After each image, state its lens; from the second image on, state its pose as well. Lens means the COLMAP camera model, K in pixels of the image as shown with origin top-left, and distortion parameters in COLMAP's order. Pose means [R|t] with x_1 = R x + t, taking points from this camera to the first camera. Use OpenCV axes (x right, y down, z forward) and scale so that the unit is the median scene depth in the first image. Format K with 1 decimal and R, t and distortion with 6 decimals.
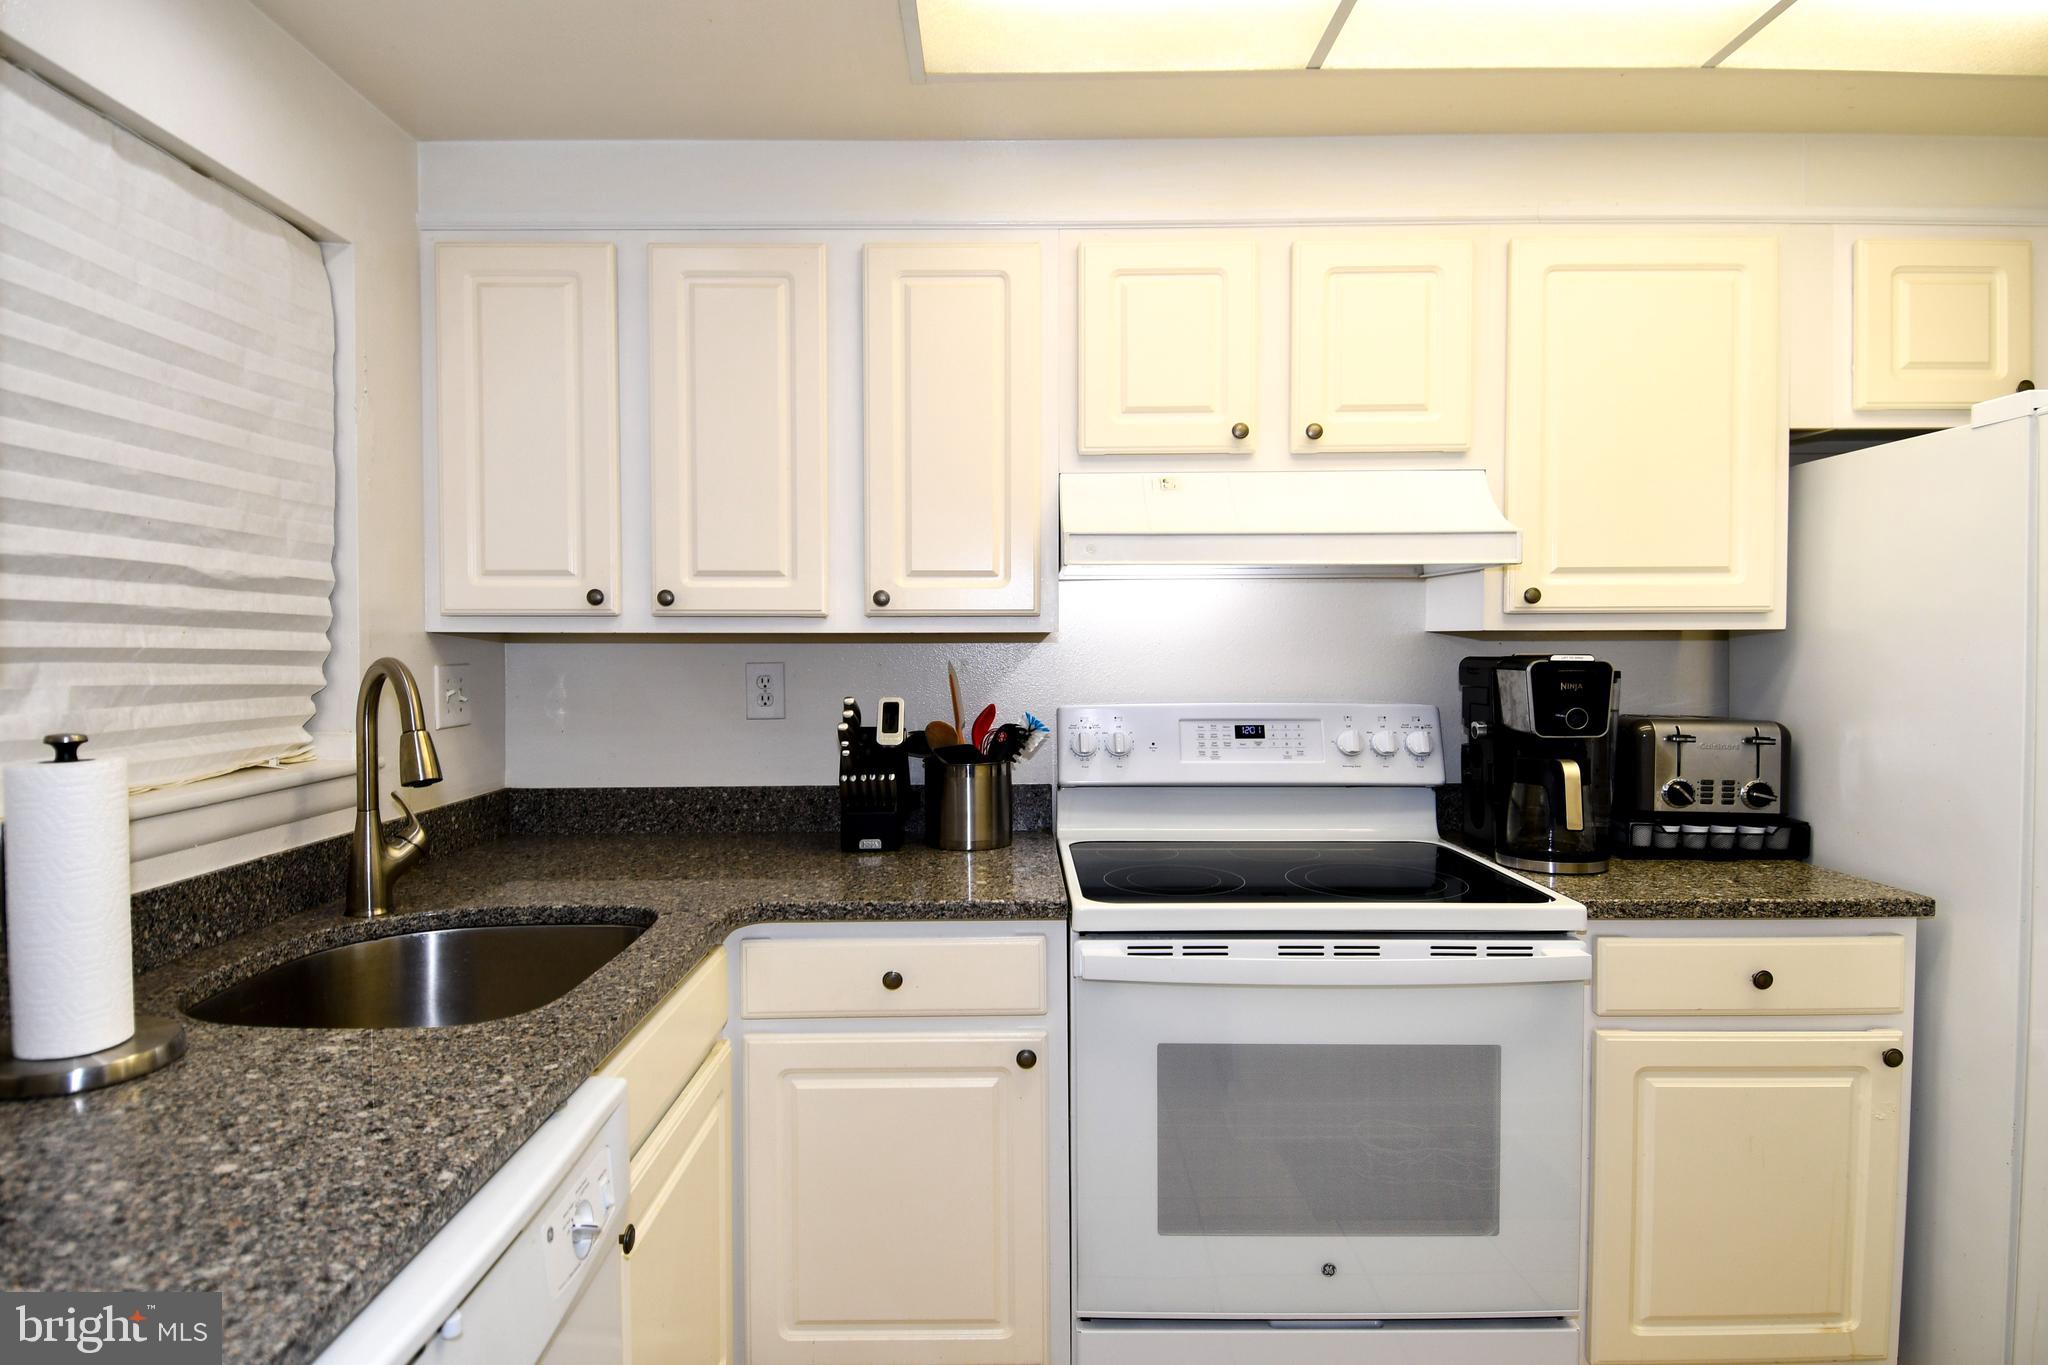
lens RADIAL K [[1097.0, 0, 1024.0], [0, 1097.0, 682.5], [0, 0, 1]] dist [0.015923, -0.031330]
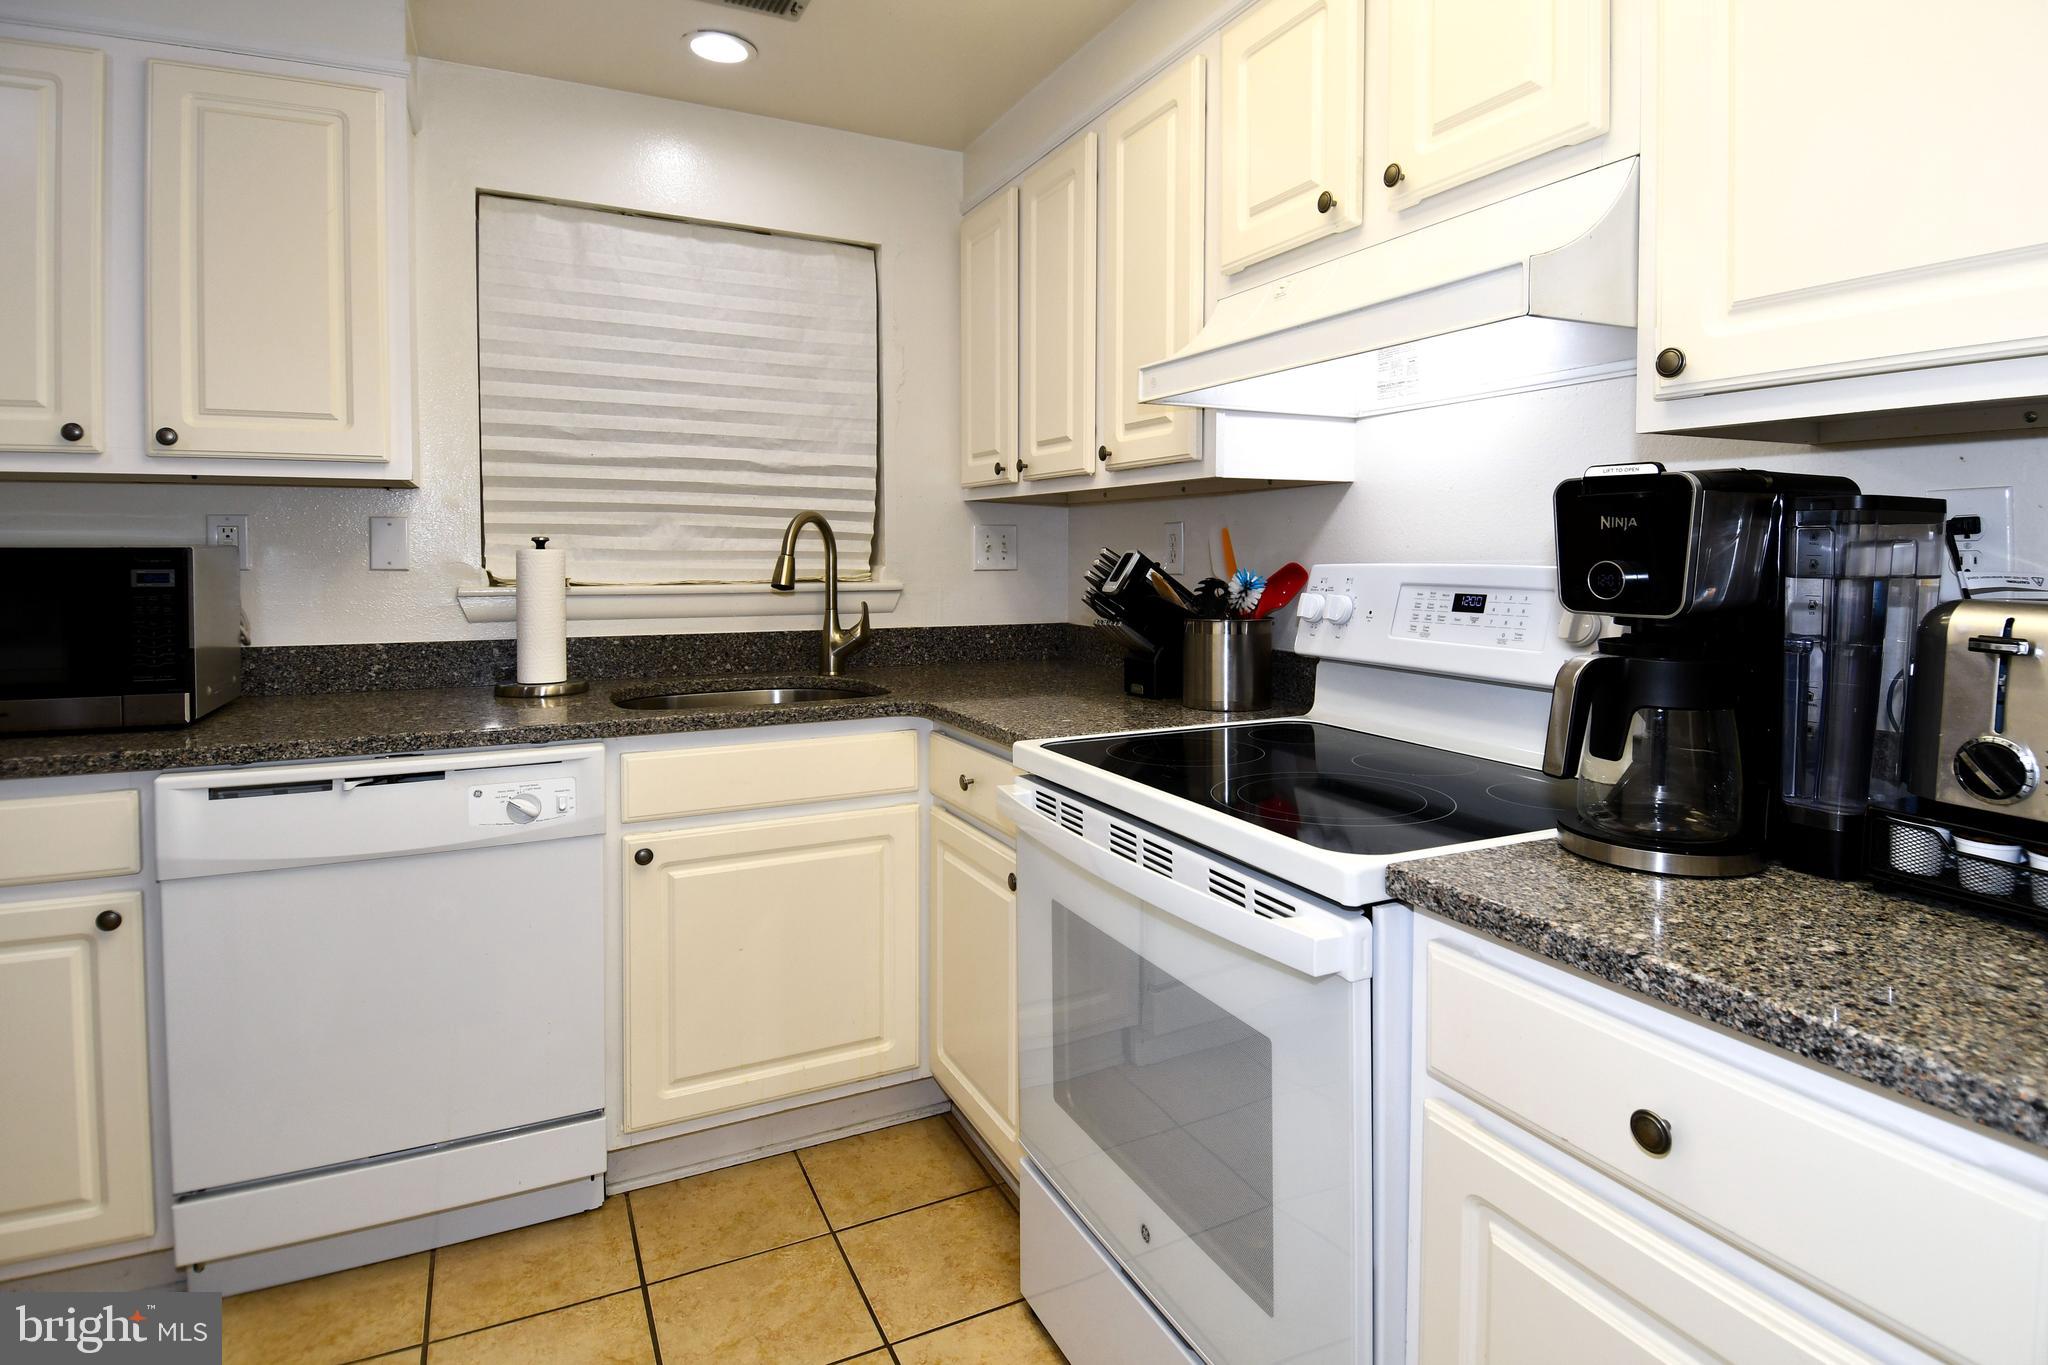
lens RADIAL K [[1080.8, 0, 1027.6], [0, 1080.8, 608.3], [0, 0, 1]] dist [0.000854, -0.000820]
pose [[0.460282, 0.054255, -0.886113, 0.794928], [-0.039407, 0.998396, 0.040660, 0.034536], [0.886898, 0.016204, 0.461682, 0.463494]]
